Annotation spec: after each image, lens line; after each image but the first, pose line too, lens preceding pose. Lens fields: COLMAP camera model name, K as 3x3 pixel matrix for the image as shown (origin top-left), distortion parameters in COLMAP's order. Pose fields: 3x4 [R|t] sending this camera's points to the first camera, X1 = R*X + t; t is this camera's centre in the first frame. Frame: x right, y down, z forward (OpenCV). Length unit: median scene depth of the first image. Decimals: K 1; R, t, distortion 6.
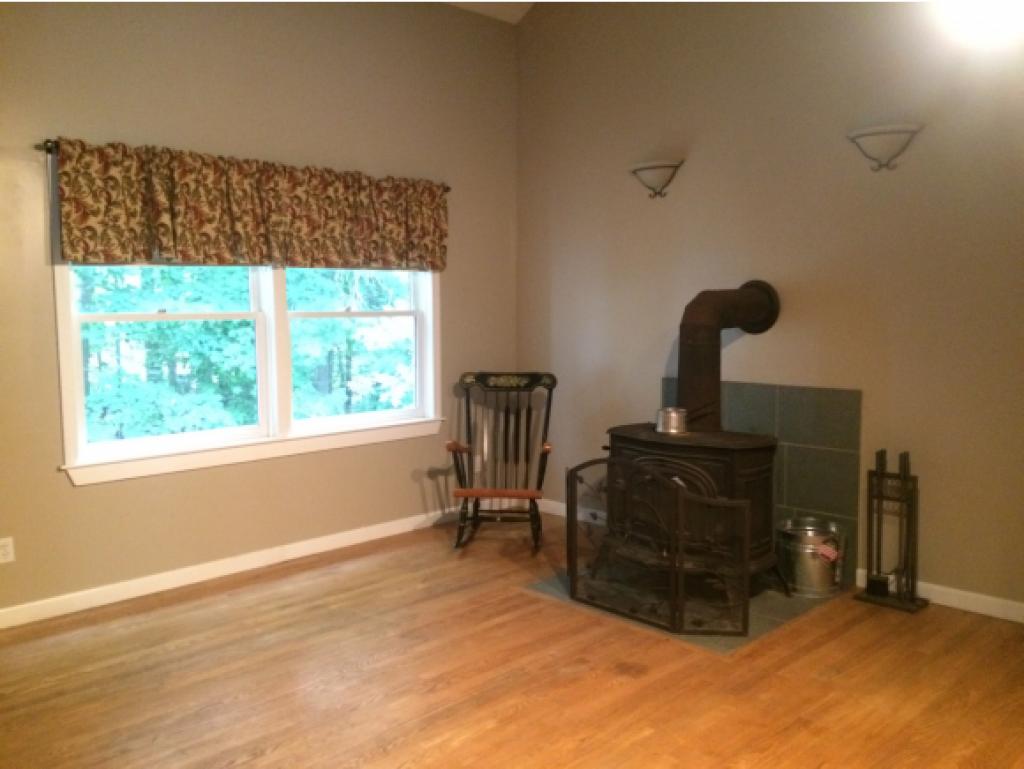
lens RADIAL K [[859.3, 0, 512.0], [0, 859.3, 380.9], [0, 0, 1]] dist [0.063382, -0.073893]
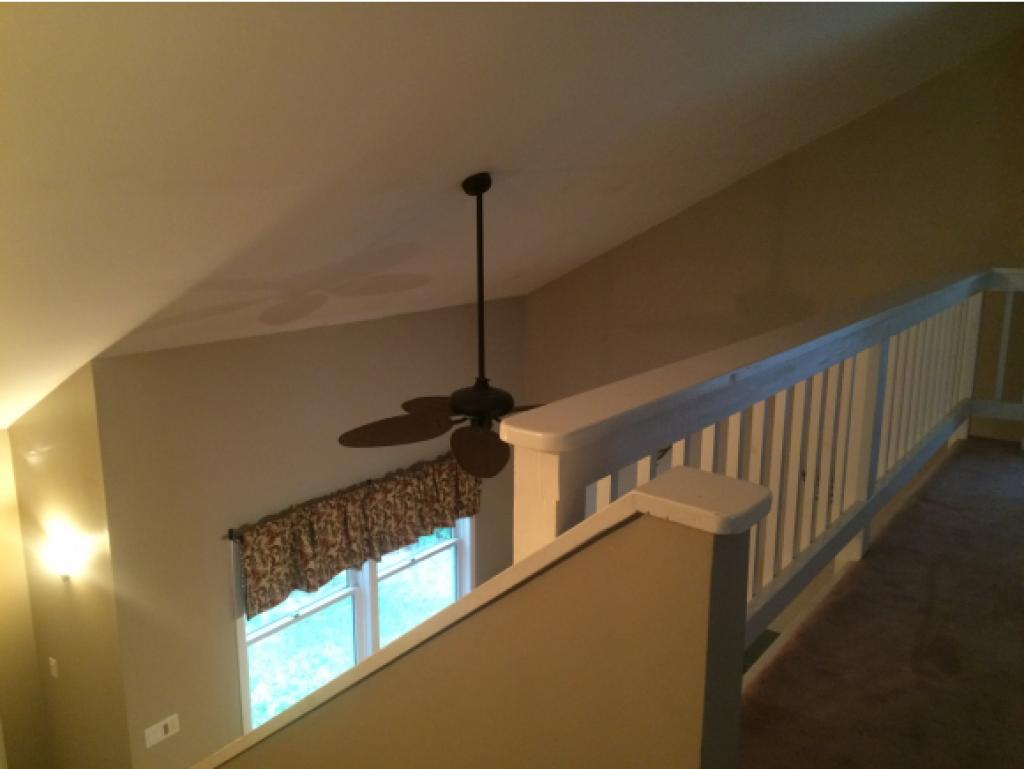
lens RADIAL K [[859.3, 0, 518.9], [0, 859.3, 383.9], [0, 0, 1]] dist [0.063382, -0.073893]
pose [[0.985654, -0.023003, 0.167202, -0.296720], [0.001740, 0.992001, 0.126222, -0.610231], [-0.168768, -0.124120, 0.977810, -0.290937]]
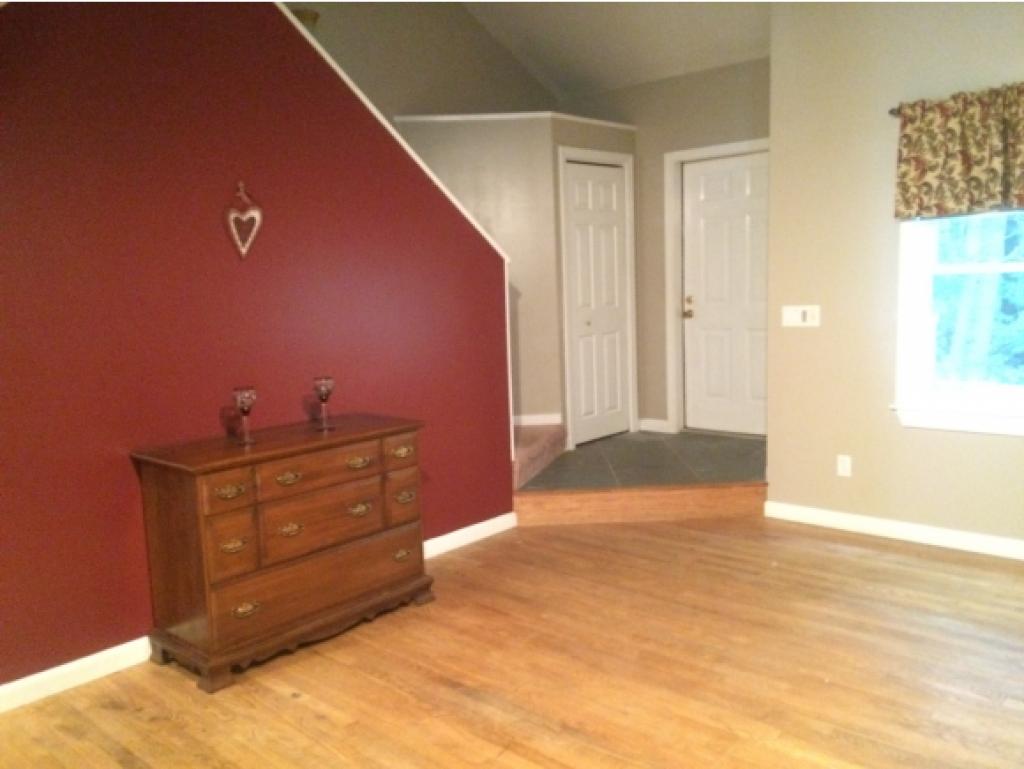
lens RADIAL K [[859.3, 0, 515.8], [0, 859.3, 380.5], [0, 0, 1]] dist [0.063382, -0.073893]
pose [[0.063109, 0.123658, -0.990316, 0.514280], [-0.052917, 0.991313, 0.120410, -0.039379], [0.996603, 0.044805, 0.069104, 0.423121]]
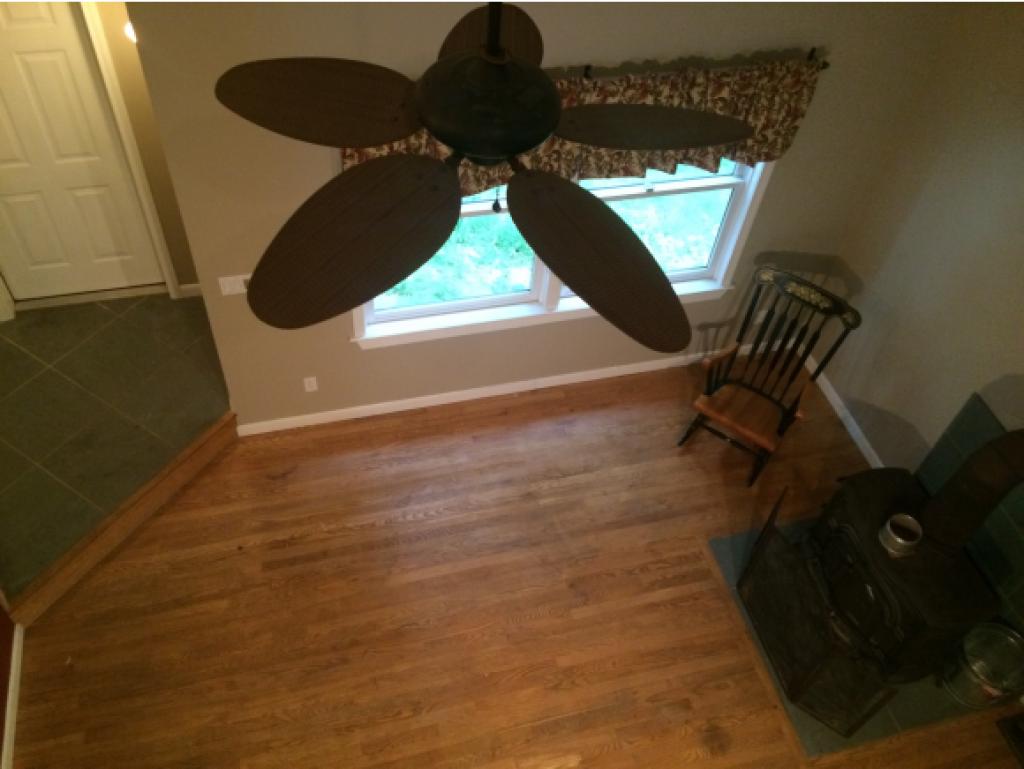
lens RADIAL K [[859.3, 0, 508.8], [0, 859.3, 379.2], [0, 0, 1]] dist [0.063382, -0.073893]
pose [[0.870518, 0.415199, -0.264213, -0.002468], [-0.122354, 0.702602, 0.700985, -0.670222], [0.476685, -0.577892, 0.662429, 0.284993]]
